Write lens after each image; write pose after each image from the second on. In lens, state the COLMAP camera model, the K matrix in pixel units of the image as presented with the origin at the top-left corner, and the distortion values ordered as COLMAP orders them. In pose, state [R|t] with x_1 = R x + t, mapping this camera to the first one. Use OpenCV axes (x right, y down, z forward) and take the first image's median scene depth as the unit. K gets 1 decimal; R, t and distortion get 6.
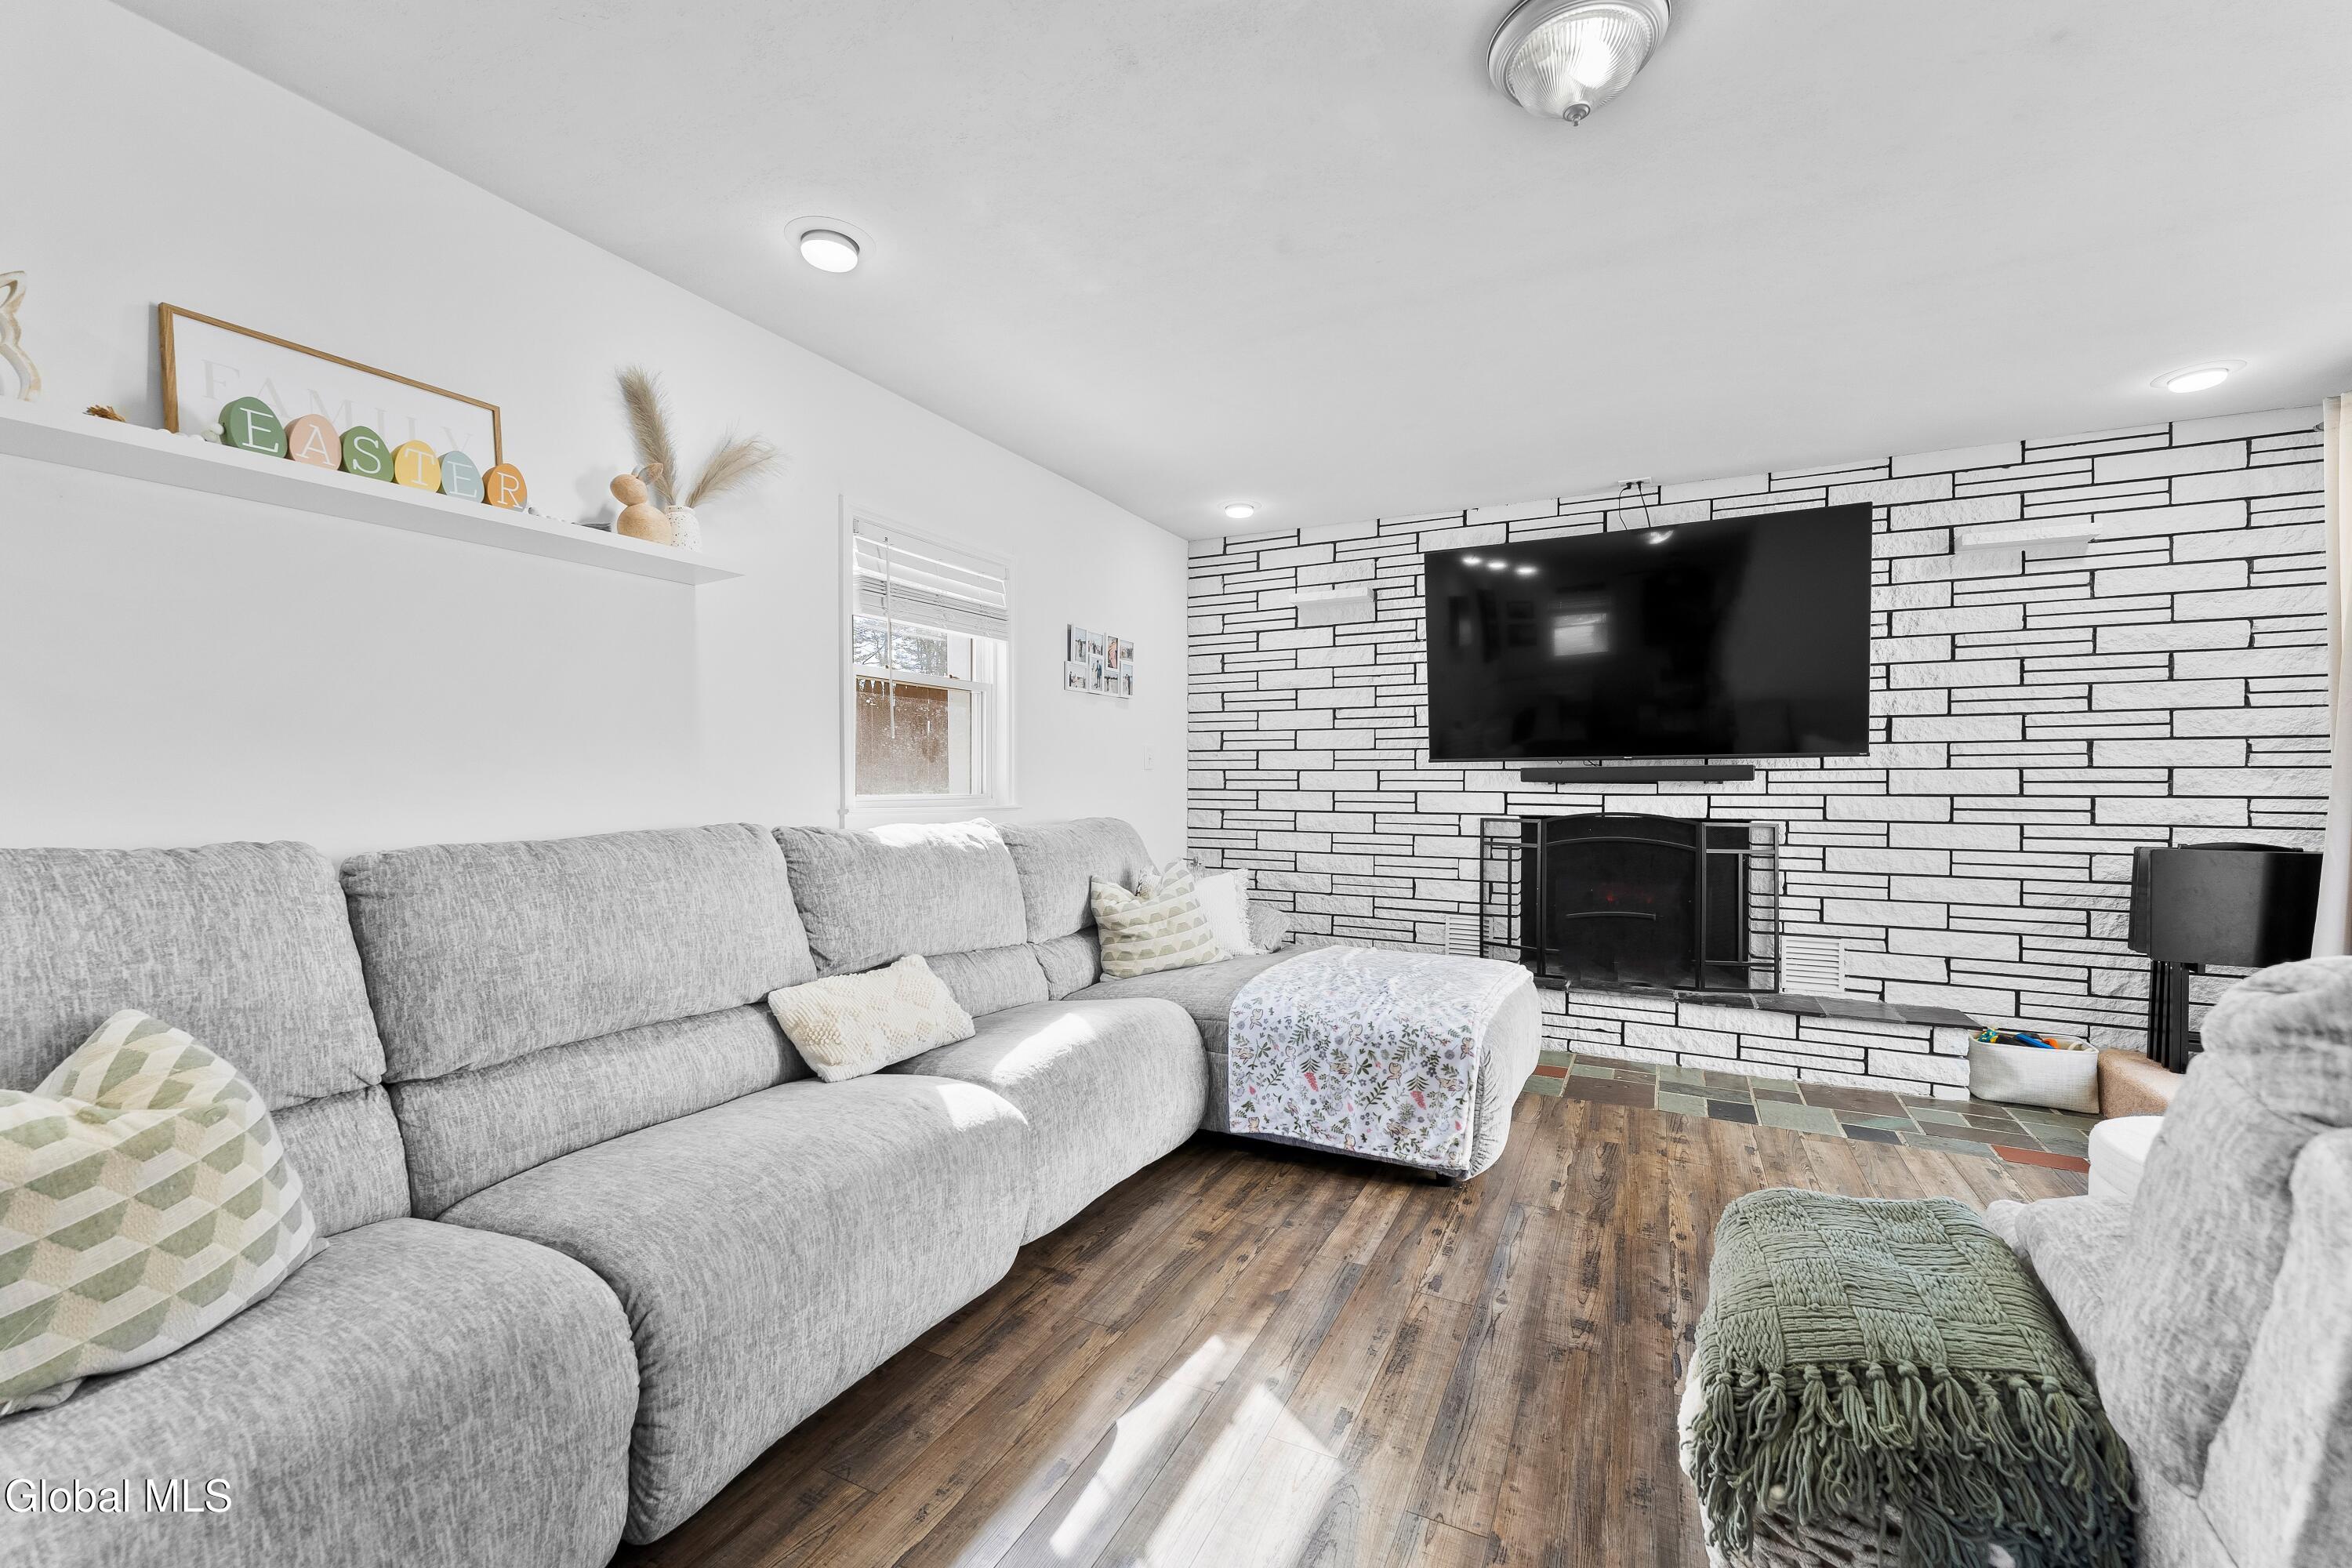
lens RADIAL K [[948.3, 0, 1193.8], [0, 948.3, 785.7], [0, 0, 1]] dist [-0.001667, 0.000529]
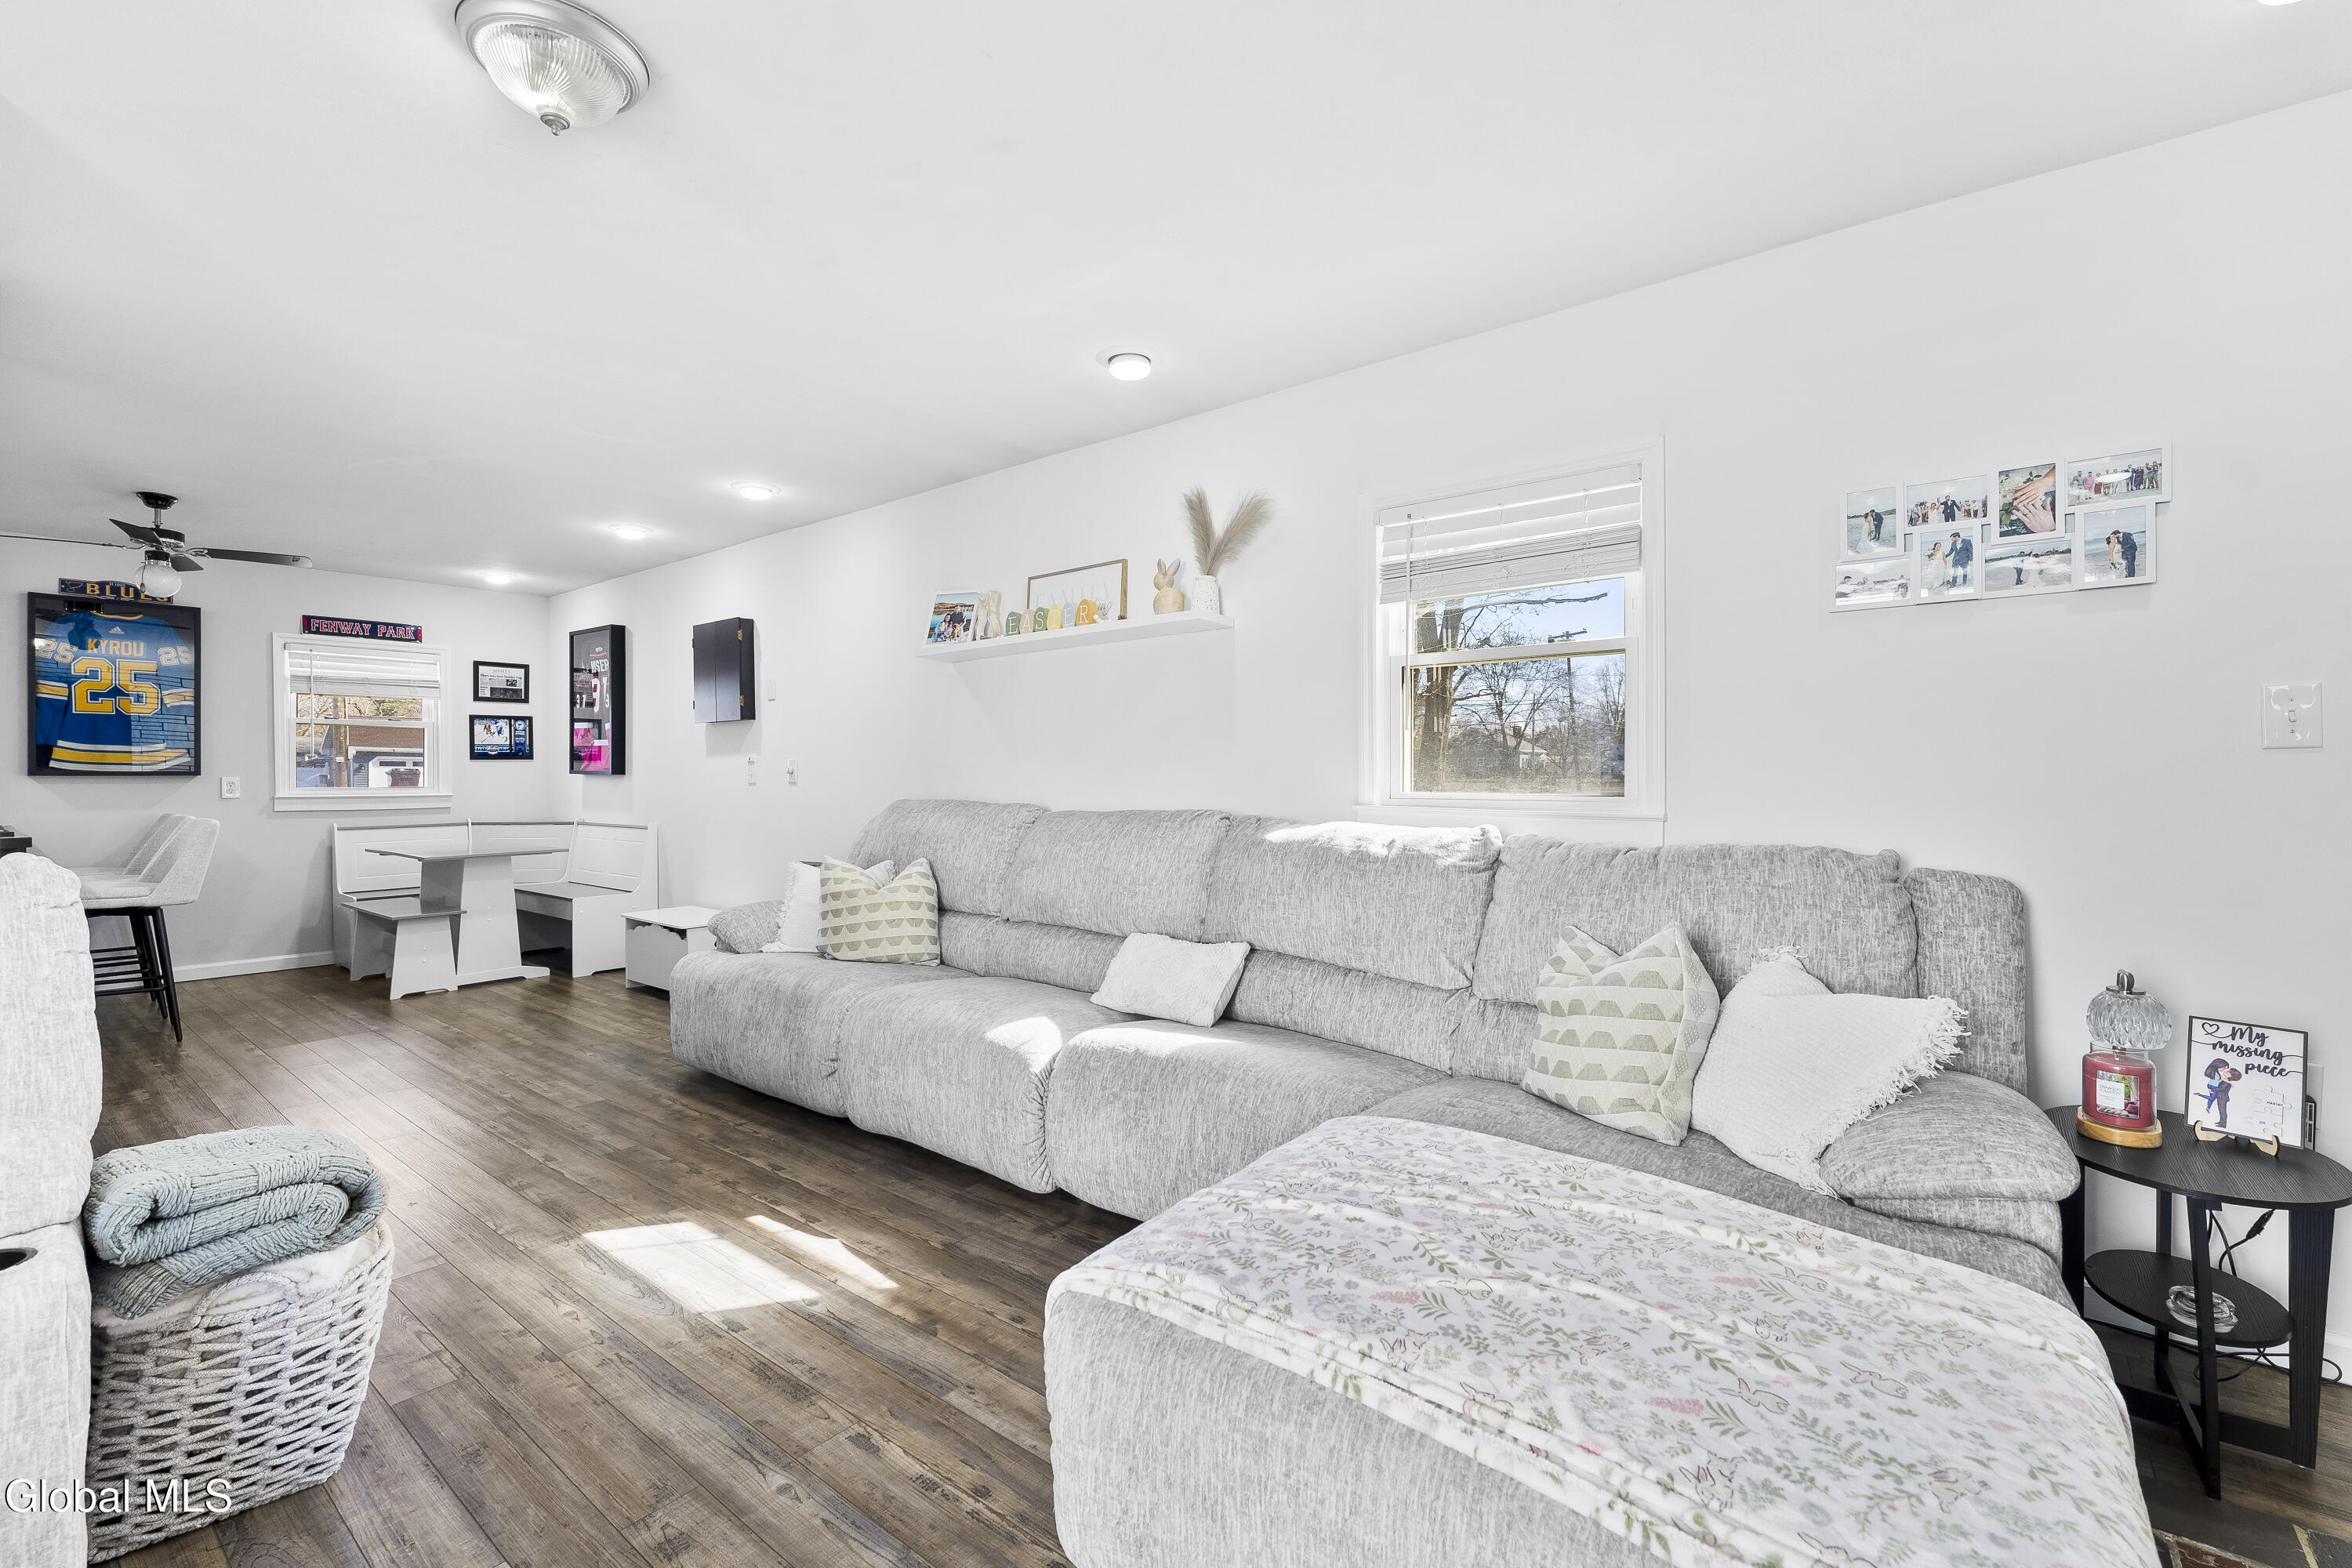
lens RADIAL K [[1035.1, 0, 1178.5], [0, 1035.1, 790.1], [0, 0, 1]] dist [-0.000659, -0.000253]
pose [[-0.226191, 0.007657, -0.974053, 0.606961], [-0.009114, 0.999909, 0.009977, -0.001246], [0.974040, 0.011135, -0.226101, 0.869687]]
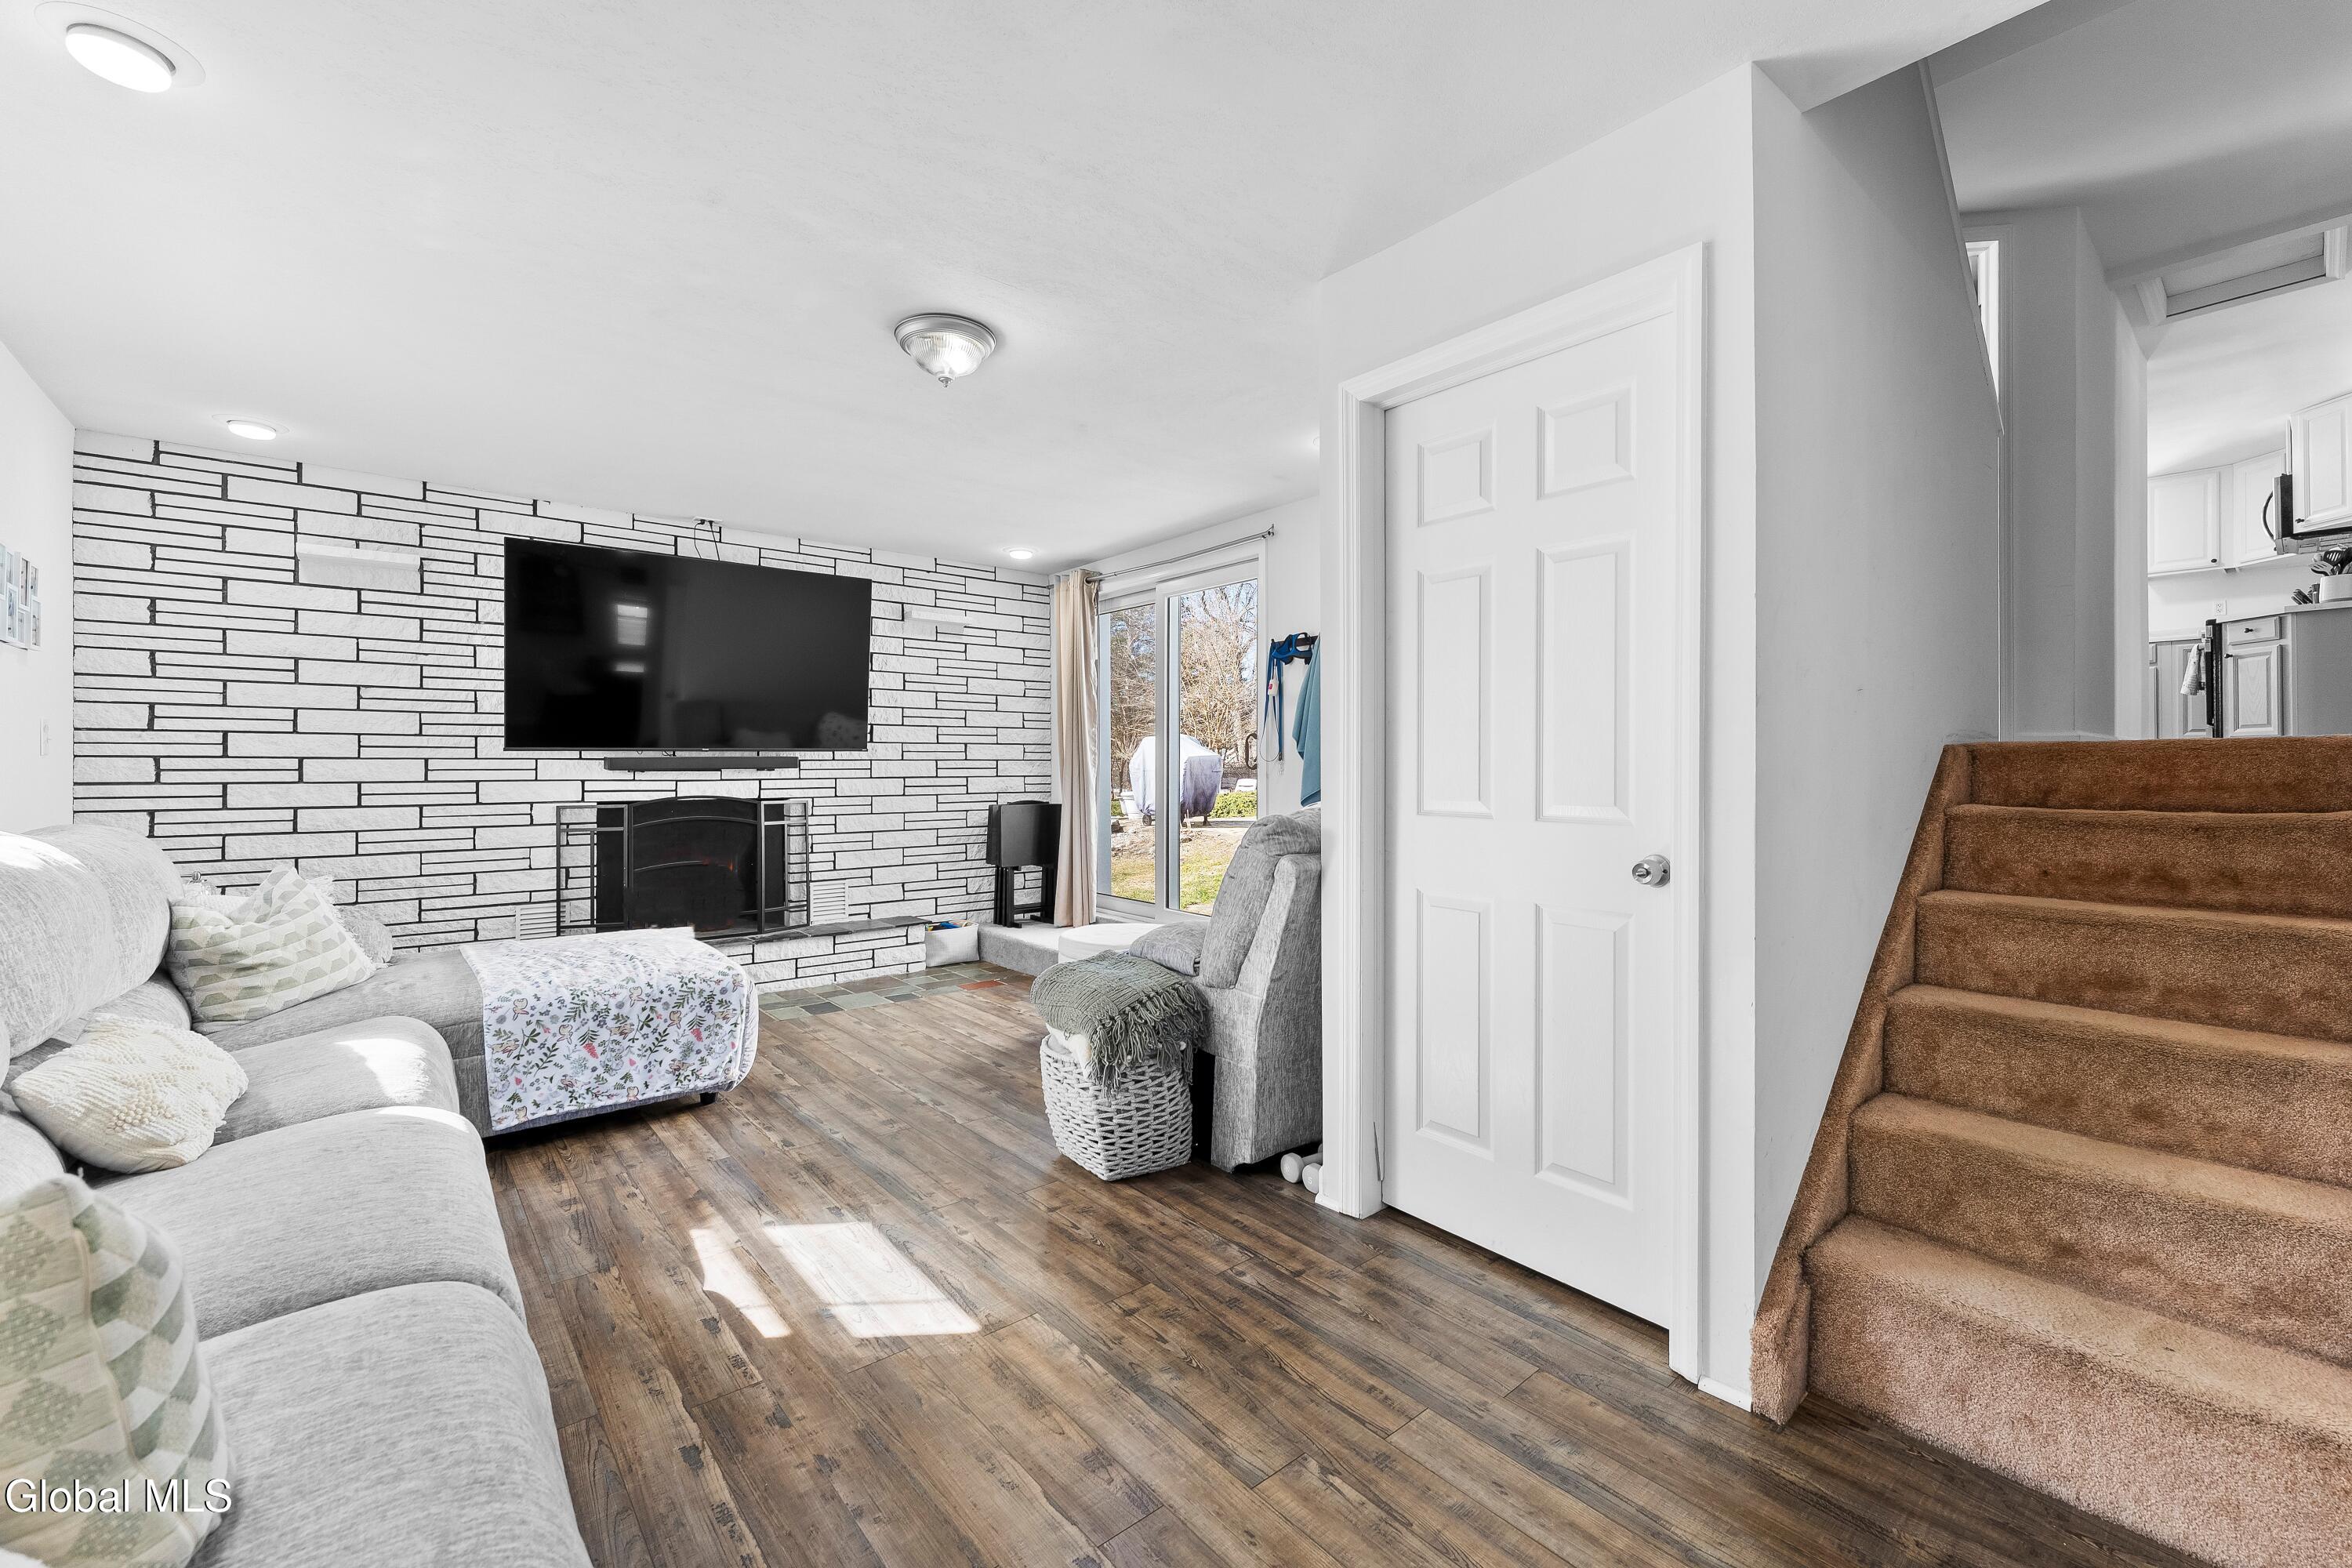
lens RADIAL K [[948.3, 0, 1189.2], [0, 948.3, 767.2], [0, 0, 1]] dist [-0.001667, 0.000529]
pose [[0.391926, -0.002449, 0.919993, -0.462203], [0.009048, 0.999958, -0.001193, -0.000581], [-0.919952, 0.008792, 0.391932, -0.032923]]
